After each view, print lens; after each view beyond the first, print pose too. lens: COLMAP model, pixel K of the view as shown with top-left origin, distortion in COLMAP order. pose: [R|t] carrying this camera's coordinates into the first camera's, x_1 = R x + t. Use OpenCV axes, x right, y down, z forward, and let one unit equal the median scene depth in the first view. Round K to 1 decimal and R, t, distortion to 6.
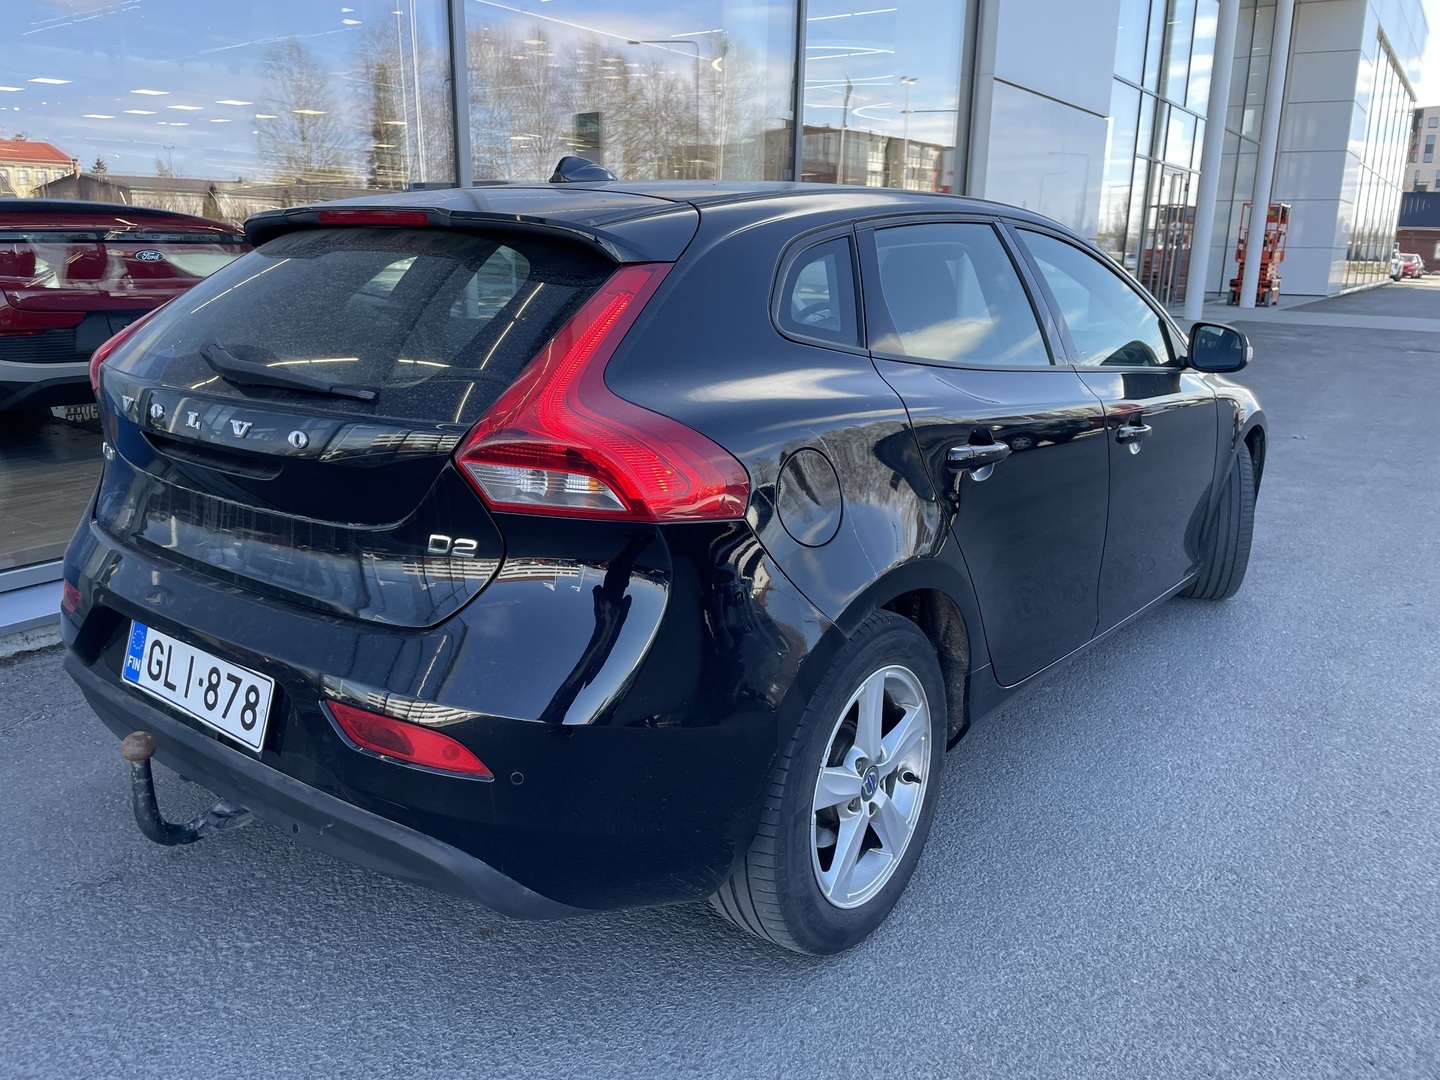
lens RADIAL K [[1087.6, 0, 715.2], [0, 1087.6, 542.4], [0, 0, 1]] dist [-0.013355, -0.024972]
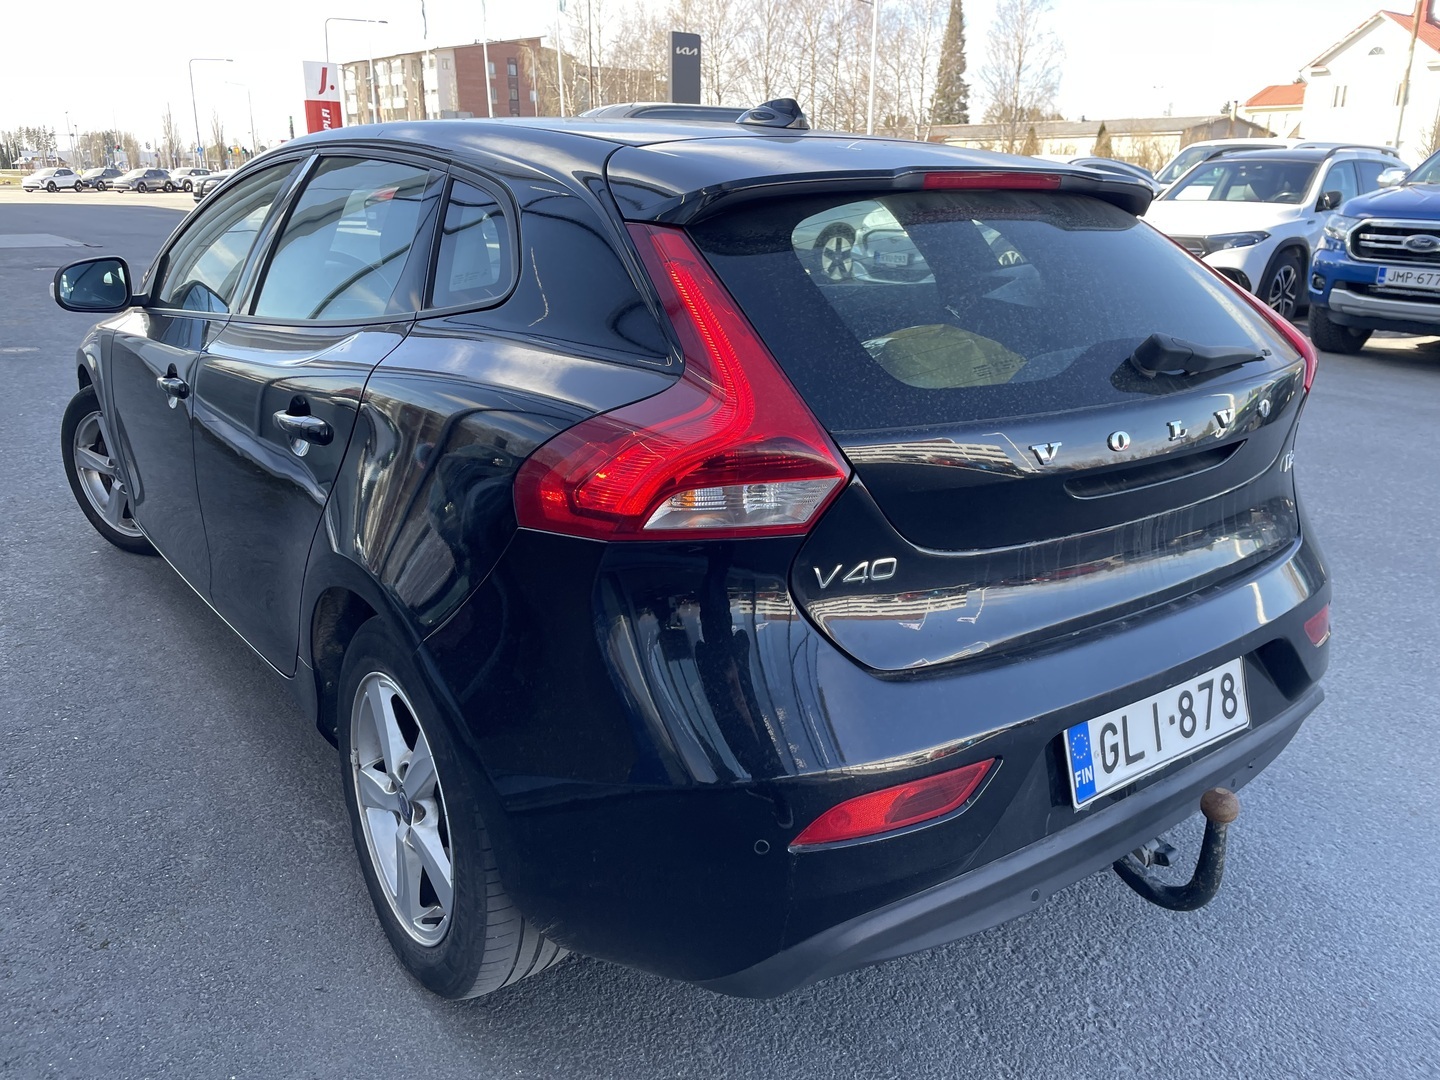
lens RADIAL K [[1087.6, 0, 723.6], [0, 1087.6, 540.9], [0, 0, 1]] dist [-0.013355, -0.024972]
pose [[0.270059, -0.288874, 0.918488, -1.359518], [0.225703, 0.946346, 0.231274, -0.306107], [-0.936016, 0.144848, 0.320769, 1.033030]]
